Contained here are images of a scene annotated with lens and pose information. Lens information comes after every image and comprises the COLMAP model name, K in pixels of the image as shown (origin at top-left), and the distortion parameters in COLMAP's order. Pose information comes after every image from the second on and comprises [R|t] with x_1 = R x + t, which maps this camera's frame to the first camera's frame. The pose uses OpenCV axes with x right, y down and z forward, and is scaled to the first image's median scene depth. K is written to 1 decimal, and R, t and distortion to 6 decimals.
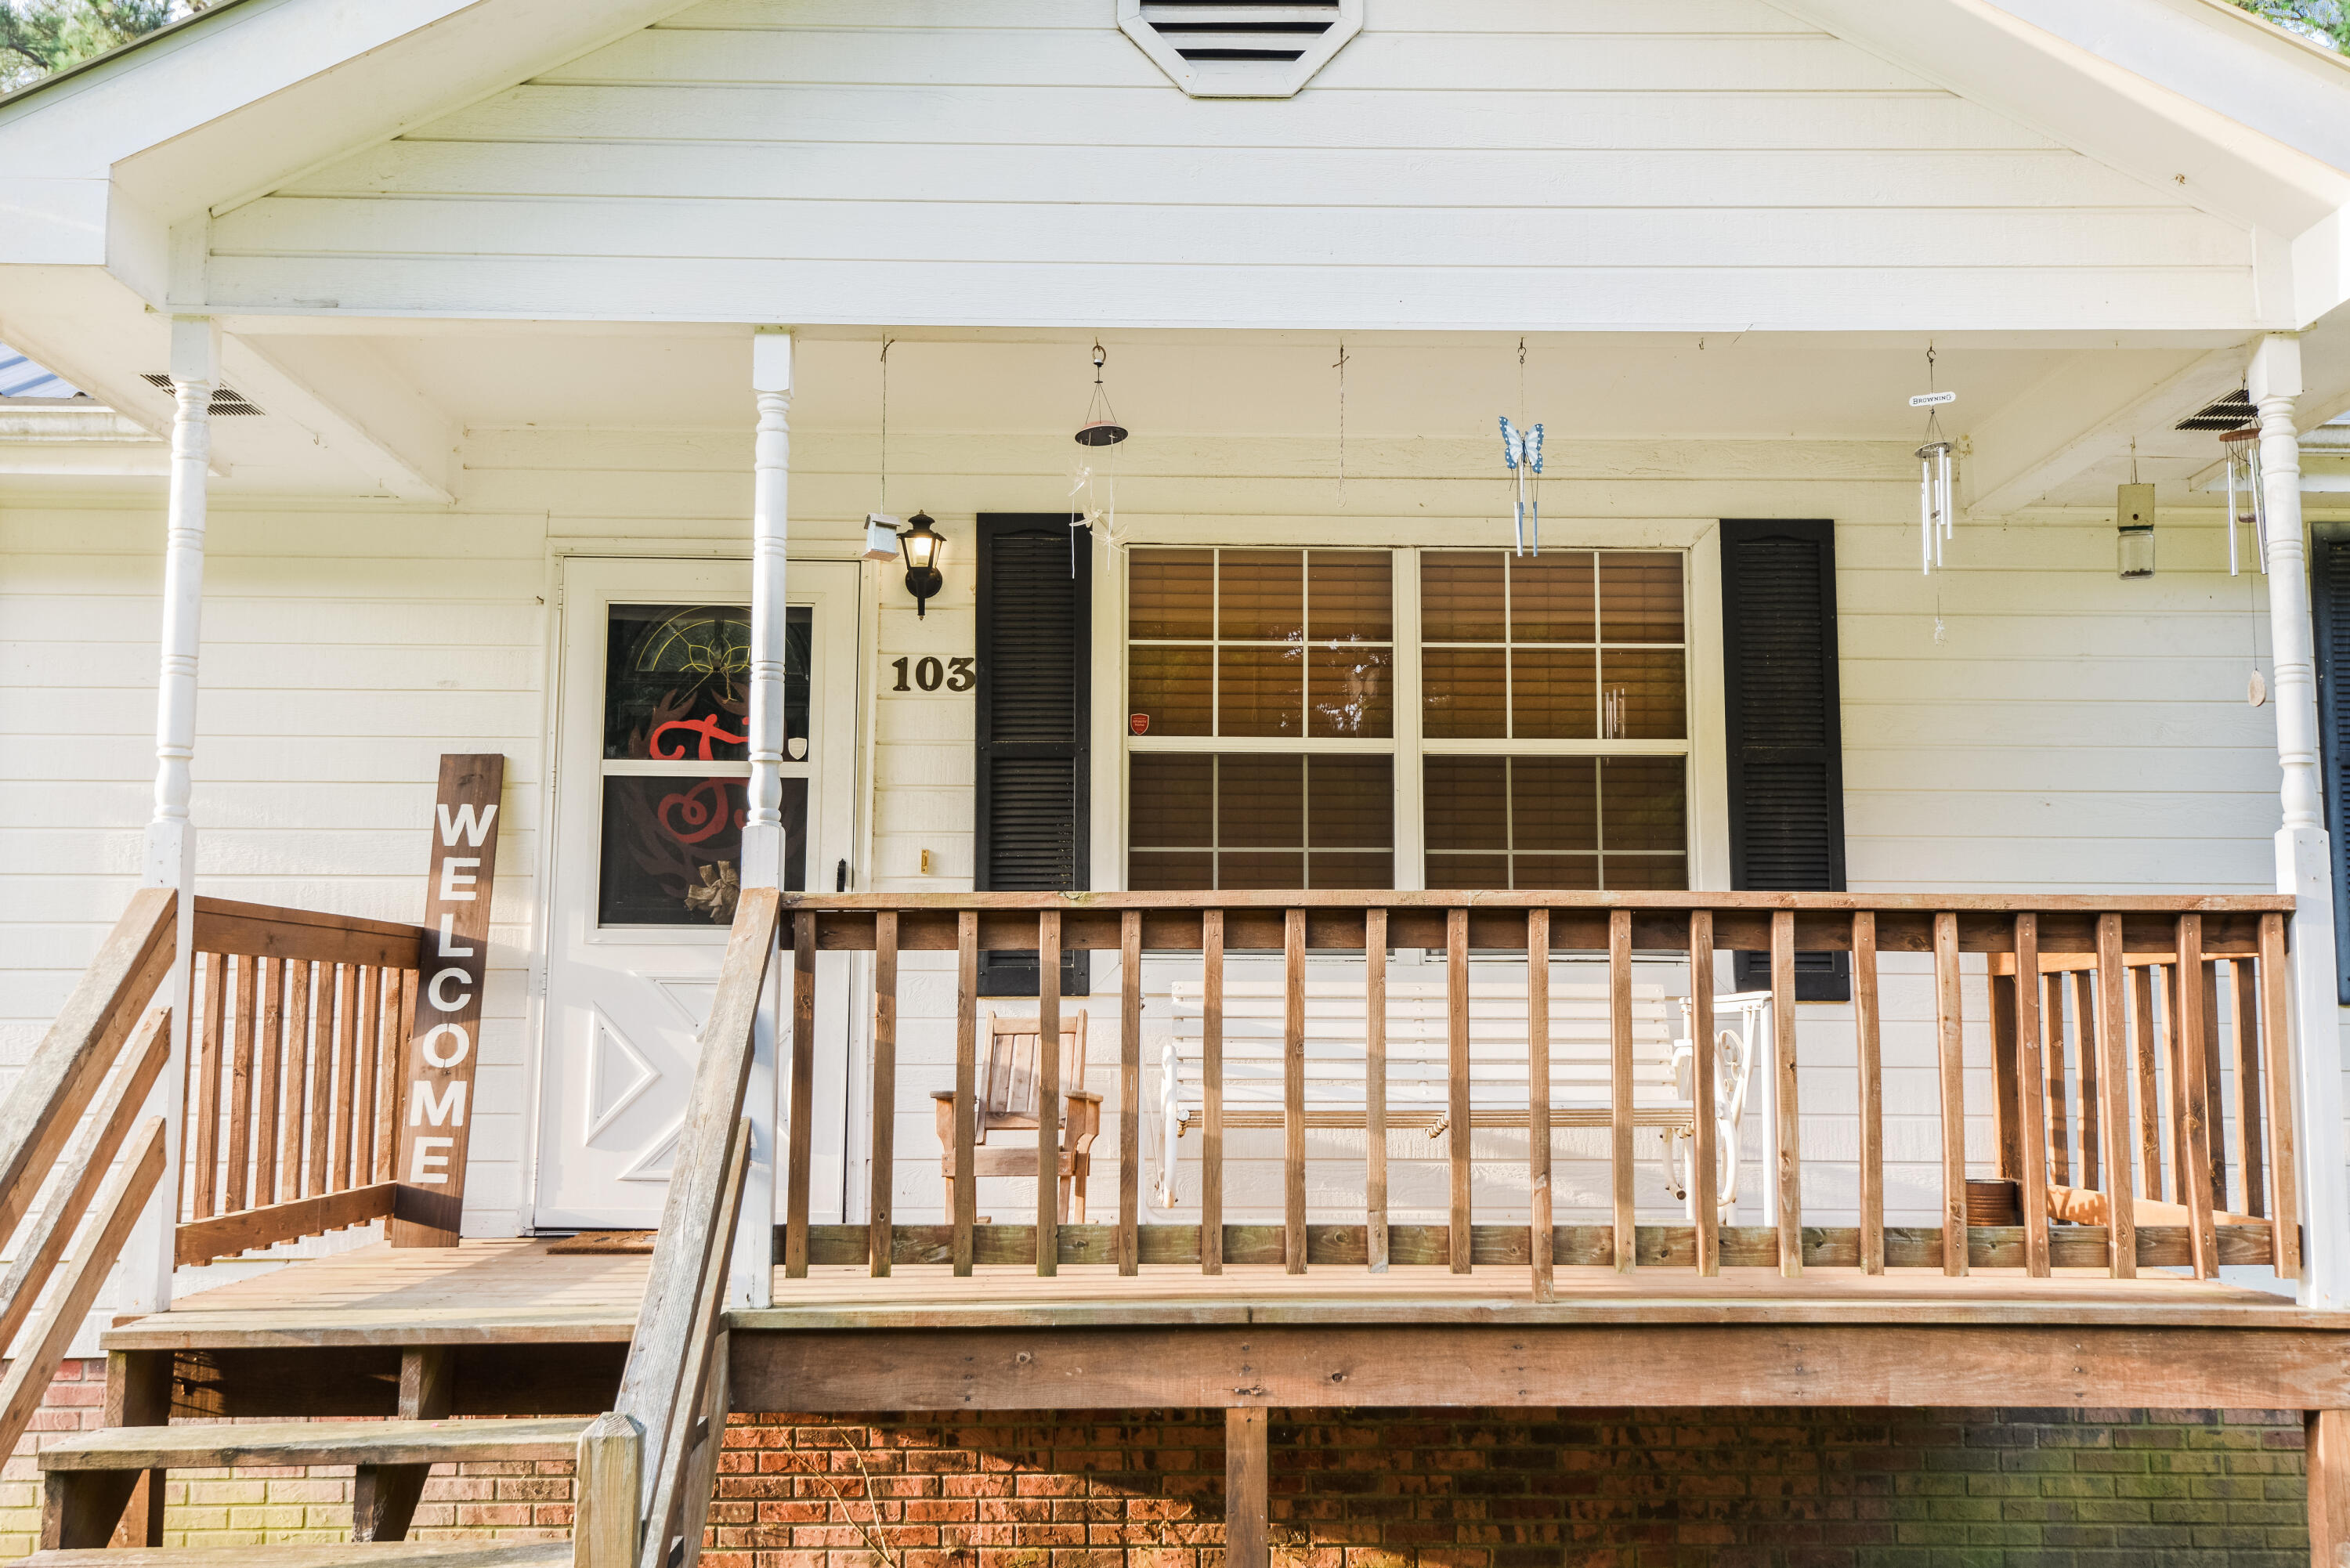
lens RADIAL K [[2349.2, 0, 1175.0], [0, 2349.2, 784.0], [0, 0, 1]] dist [0.098839, 0.000722]
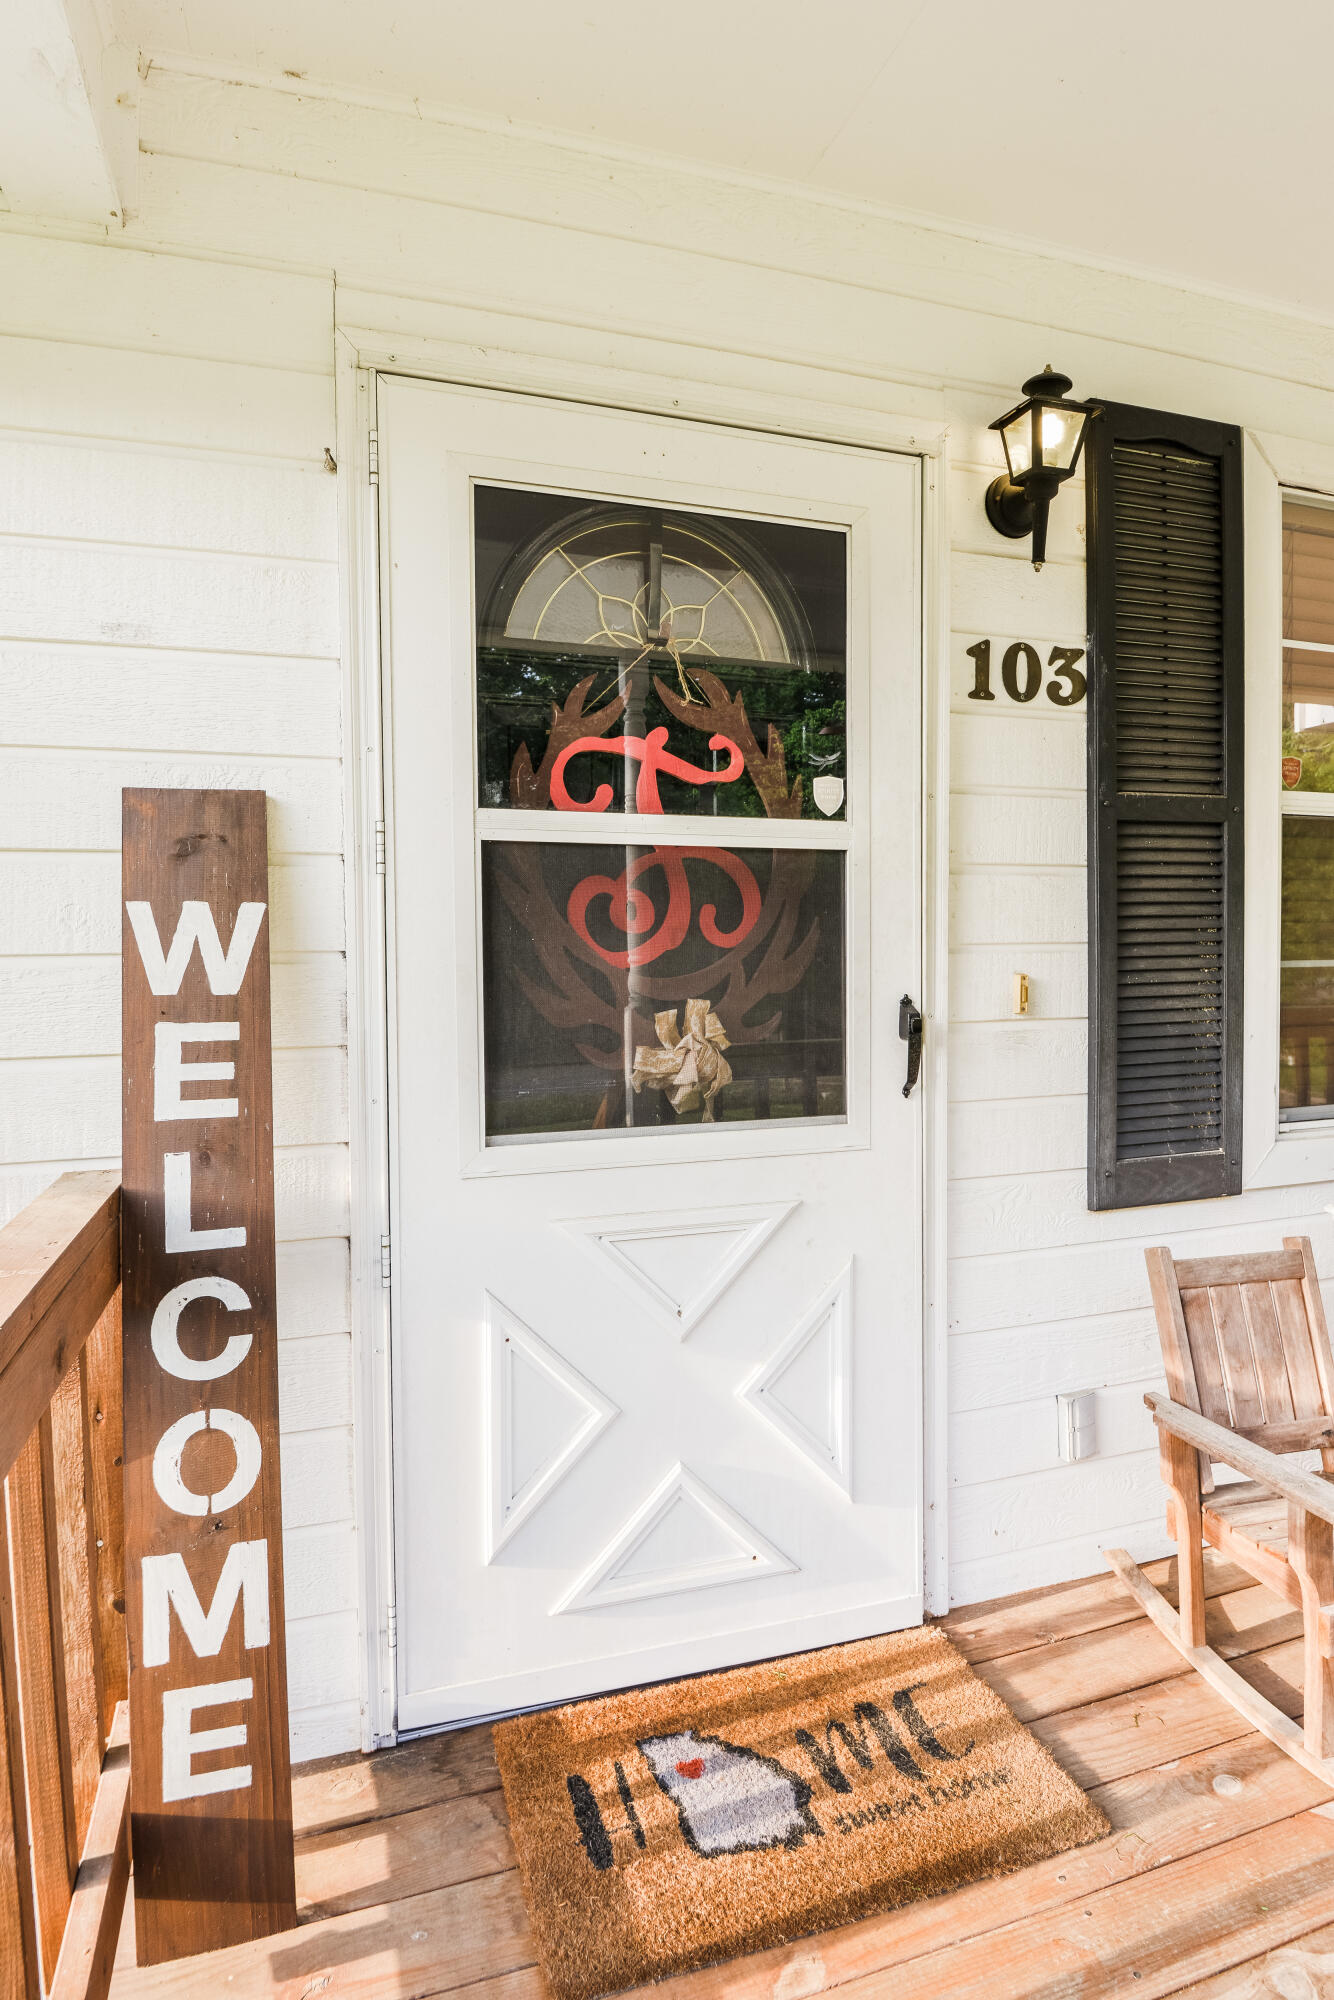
lens RADIAL K [[1066.2, 0, 670.6], [0, 1066.2, 991.6], [0, 0, 1]] dist [0.002103, -0.026760]
pose [[0.955084, -0.027467, 0.295060, -0.270763], [-0.016851, 0.989050, 0.146616, -0.005767], [-0.295857, -0.145003, 0.944163, 0.772684]]
